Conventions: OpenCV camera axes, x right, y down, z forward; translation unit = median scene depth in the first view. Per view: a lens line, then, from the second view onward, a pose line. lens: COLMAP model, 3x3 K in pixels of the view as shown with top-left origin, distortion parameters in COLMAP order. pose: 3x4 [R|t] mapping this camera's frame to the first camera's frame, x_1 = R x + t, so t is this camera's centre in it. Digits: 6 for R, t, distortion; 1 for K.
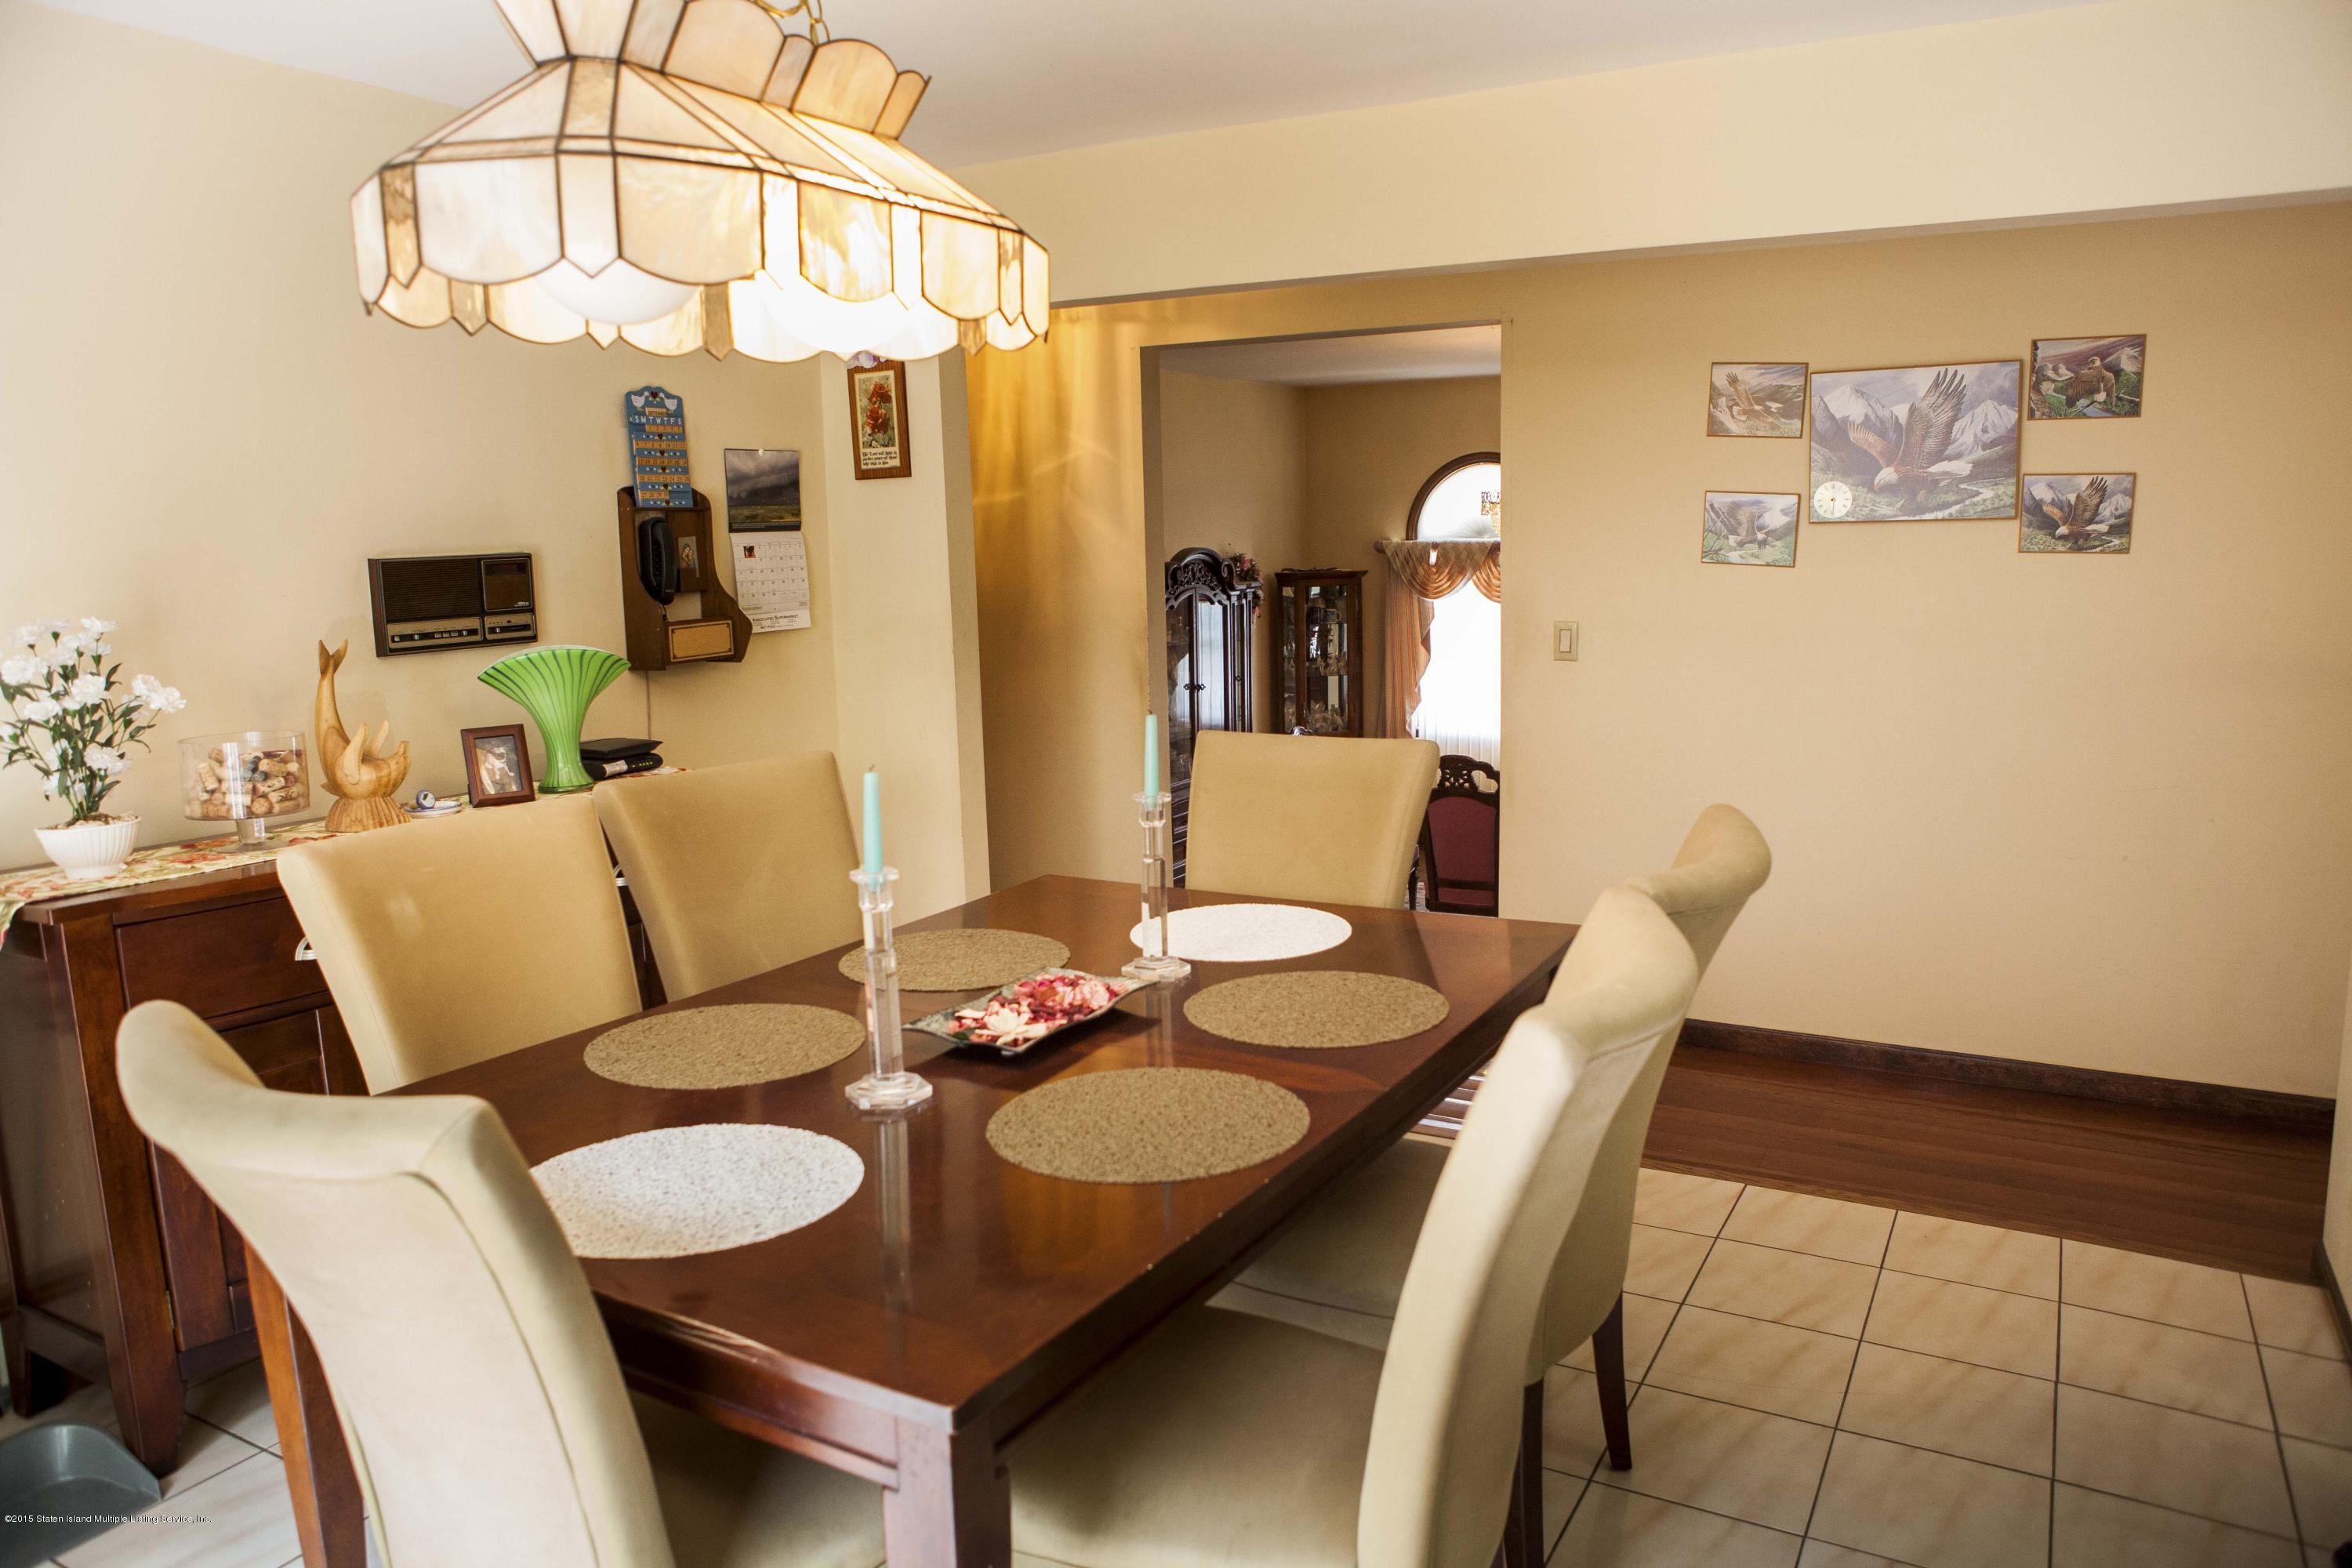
lens RADIAL K [[1599.6, 0, 1178.3], [0, 1599.6, 780.6], [0, 0, 1]] dist [-0.008043, 0.002206]
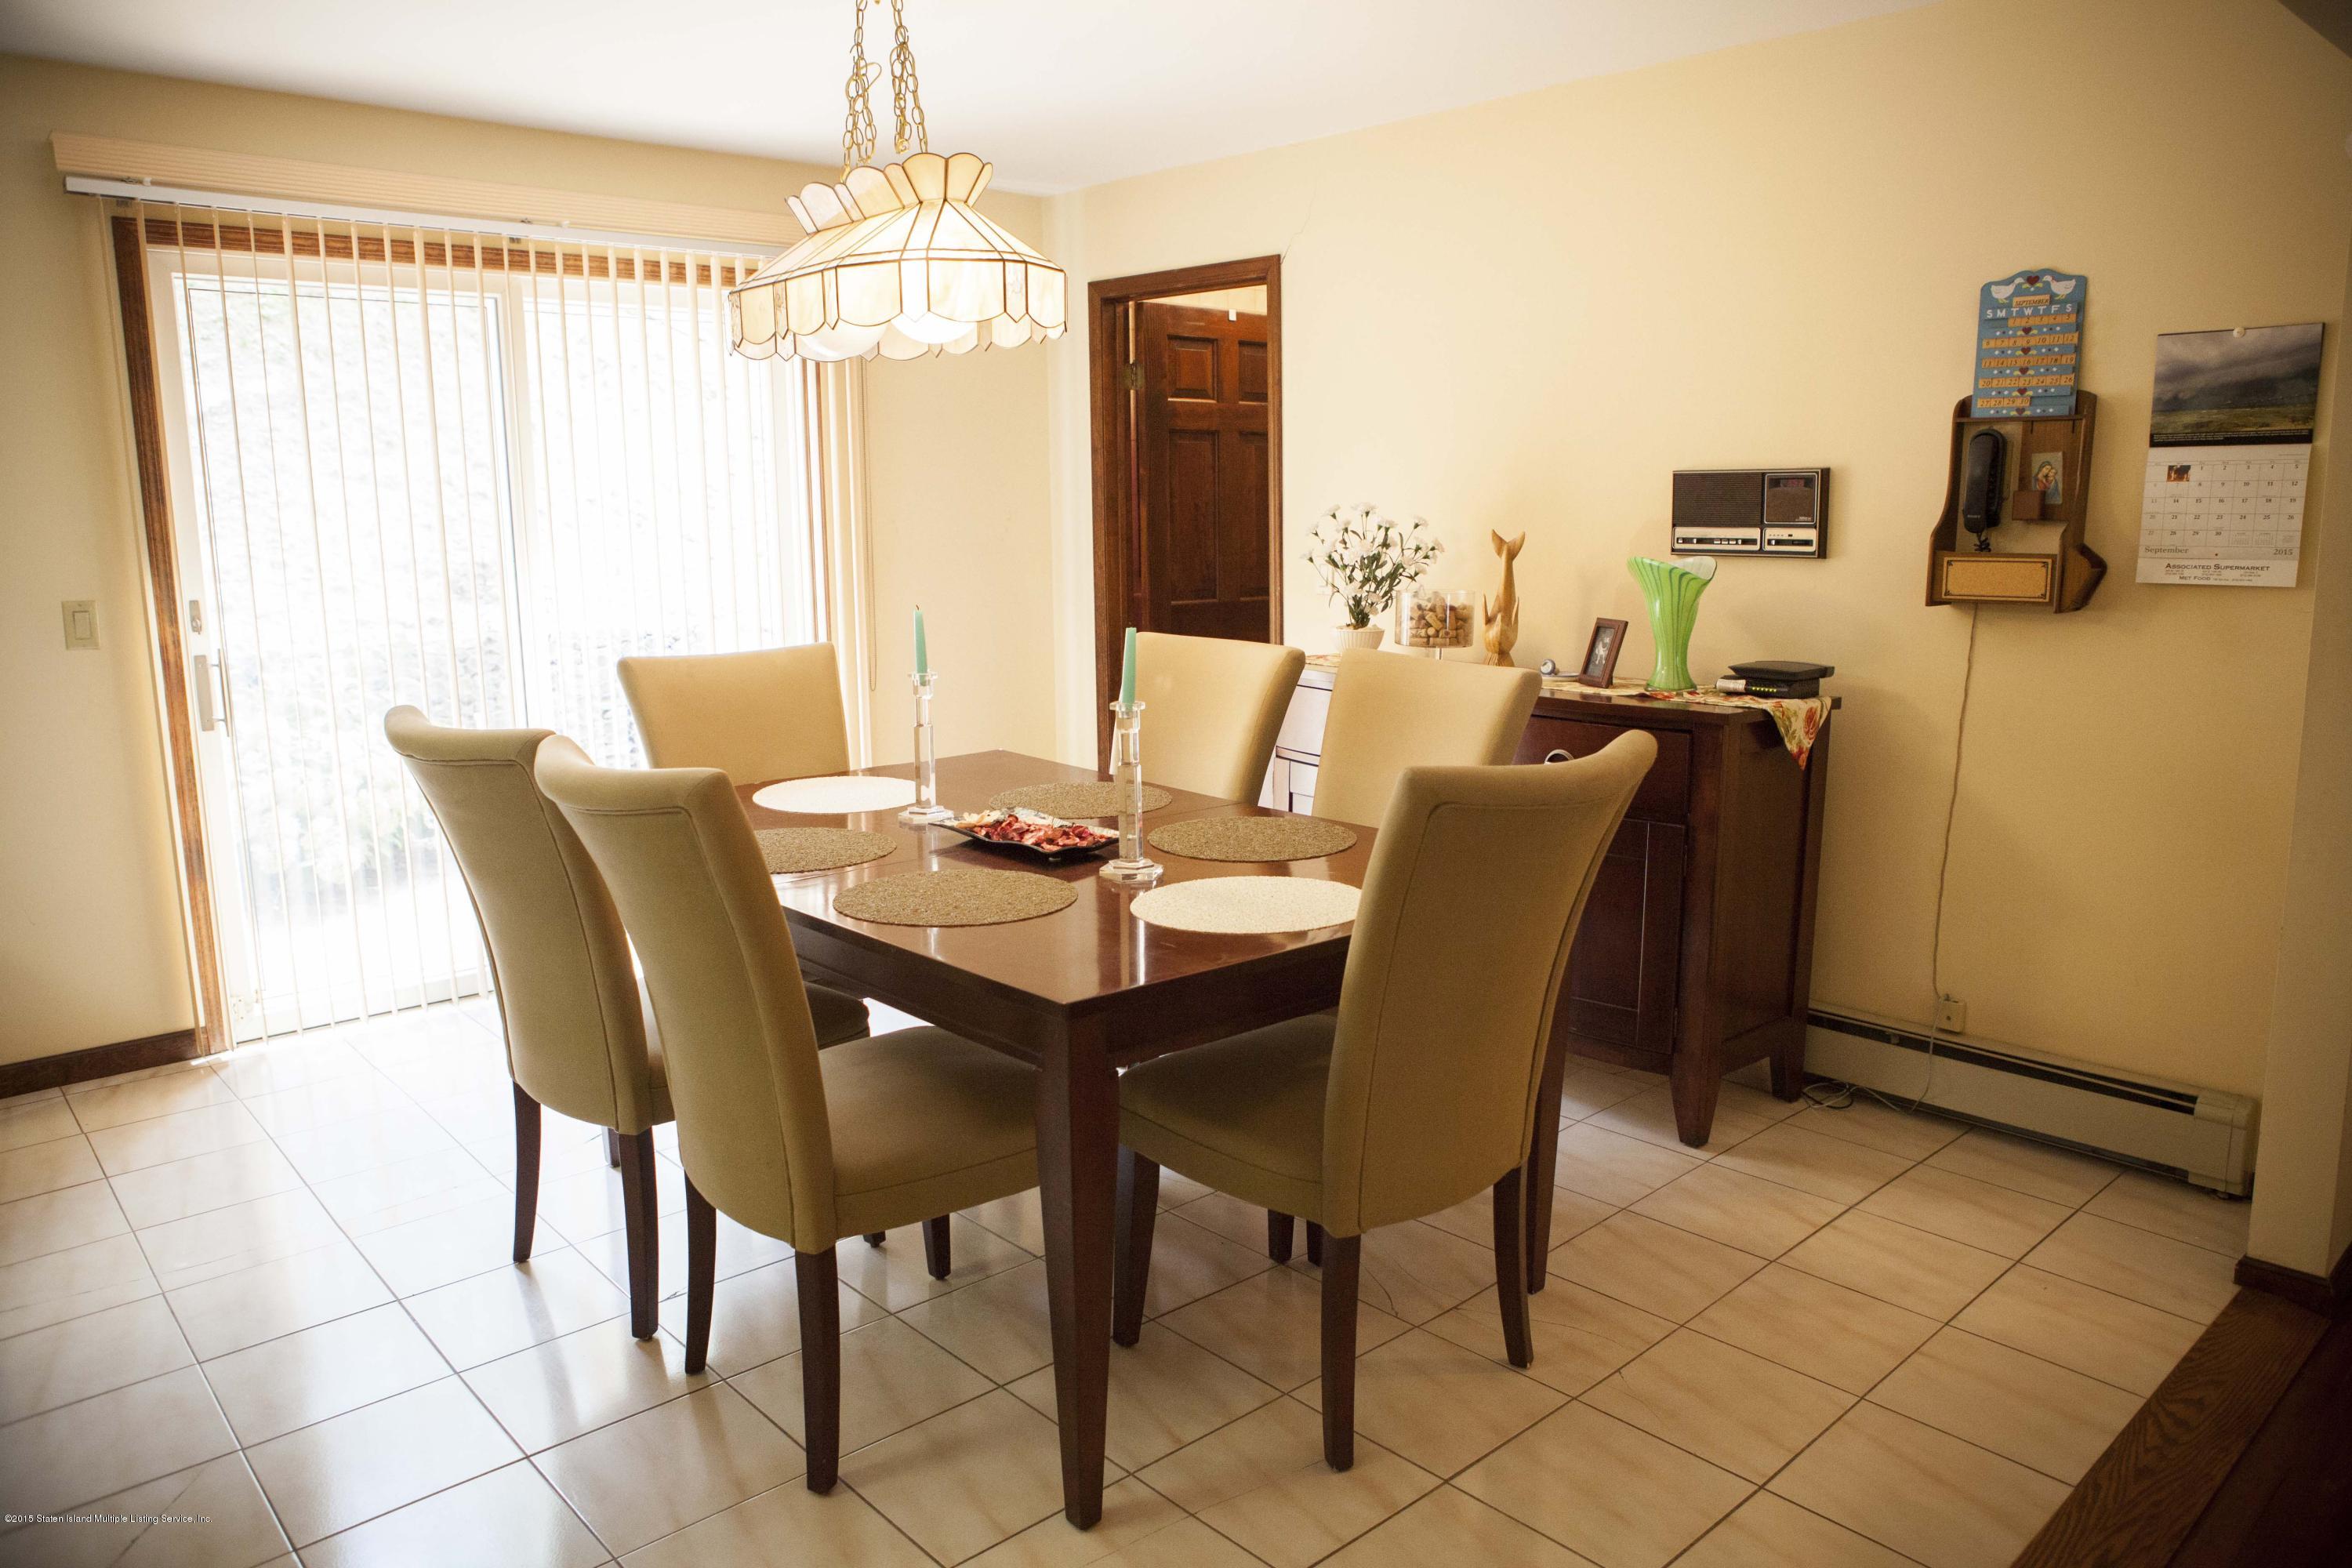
lens RADIAL K [[1599.6, 0, 1179.4], [0, 1599.6, 780.1], [0, 0, 1]] dist [-0.008043, 0.002206]
pose [[-0.312286, 0.197761, -0.929176, 0.610642], [-0.136318, 0.958642, 0.249847, -0.134031], [0.940157, 0.204687, -0.272412, 0.831081]]
